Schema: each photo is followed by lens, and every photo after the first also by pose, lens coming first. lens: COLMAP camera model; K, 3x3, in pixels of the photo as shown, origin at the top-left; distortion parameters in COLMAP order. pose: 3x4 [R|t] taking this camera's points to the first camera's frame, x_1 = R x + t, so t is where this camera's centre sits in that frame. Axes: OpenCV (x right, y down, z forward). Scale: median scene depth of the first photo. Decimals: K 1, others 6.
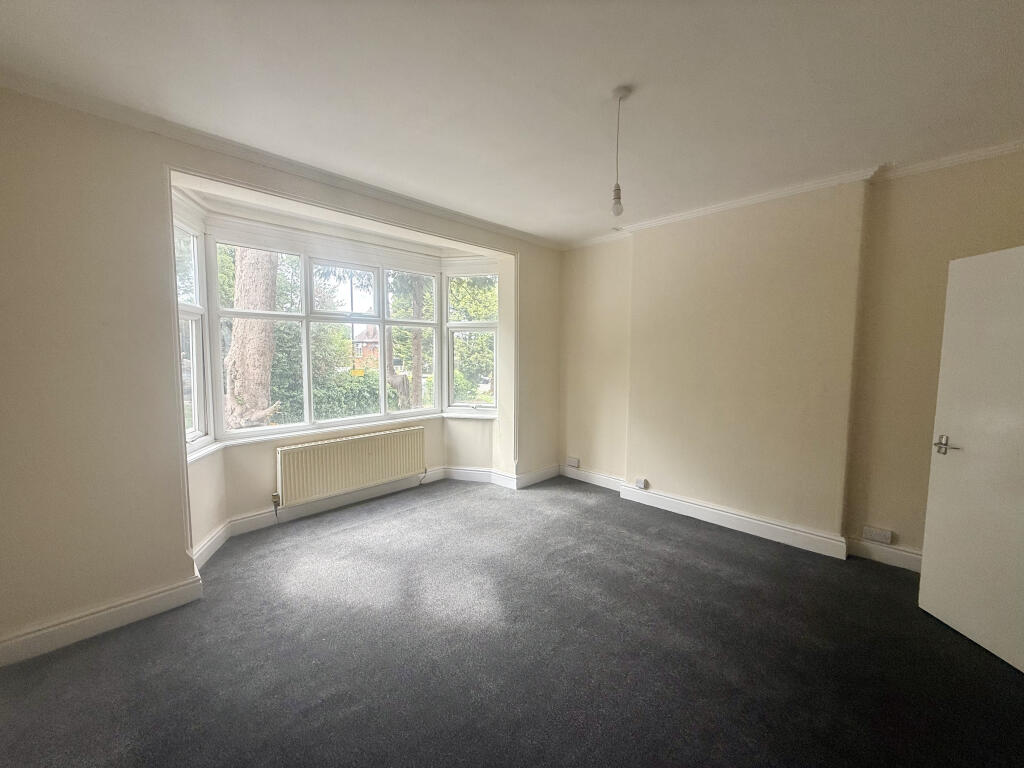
lens RADIAL K [[408.0, 0, 510.9], [0, 408.0, 383.6], [0, 0, 1]] dist [-0.000256, 0.000046]
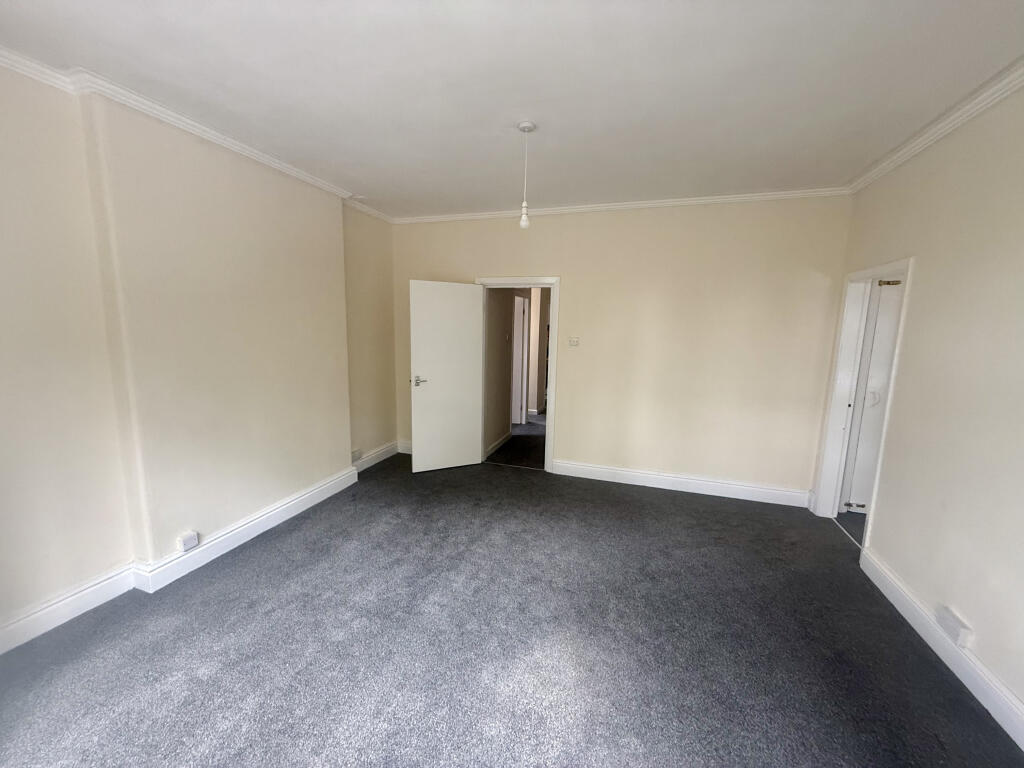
lens RADIAL K [[408.0, 0, 510.9], [0, 408.0, 383.6], [0, 0, 1]] dist [-0.000256, 0.000046]
pose [[-0.453579, -0.145214, 0.879306, -0.581384], [0.047360, 0.981315, 0.186490, -0.124456], [-0.889957, 0.126232, -0.438227, 1.085294]]
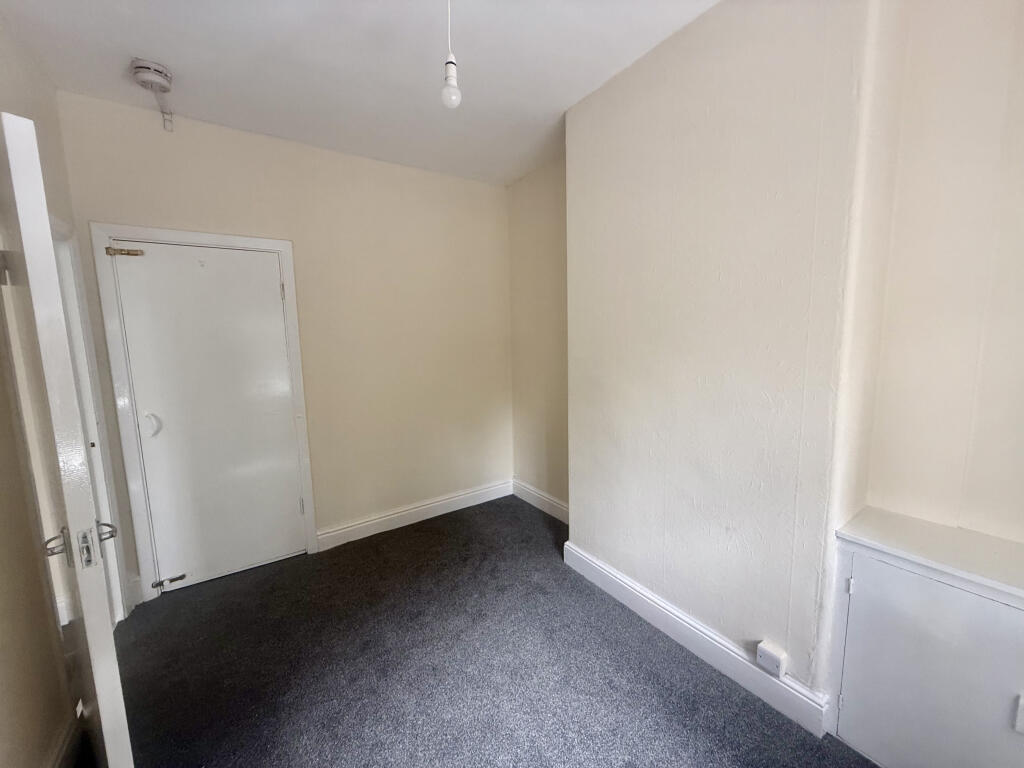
lens RADIAL K [[408.0, 0, 510.9], [0, 408.0, 383.6], [0, 0, 1]] dist [-0.000256, 0.000046]
pose [[-0.982453, -0.007523, 0.186360, -0.859320], [0.031330, 0.978332, 0.204656, -0.033755], [-0.183861, 0.206904, -0.960930, 0.279970]]
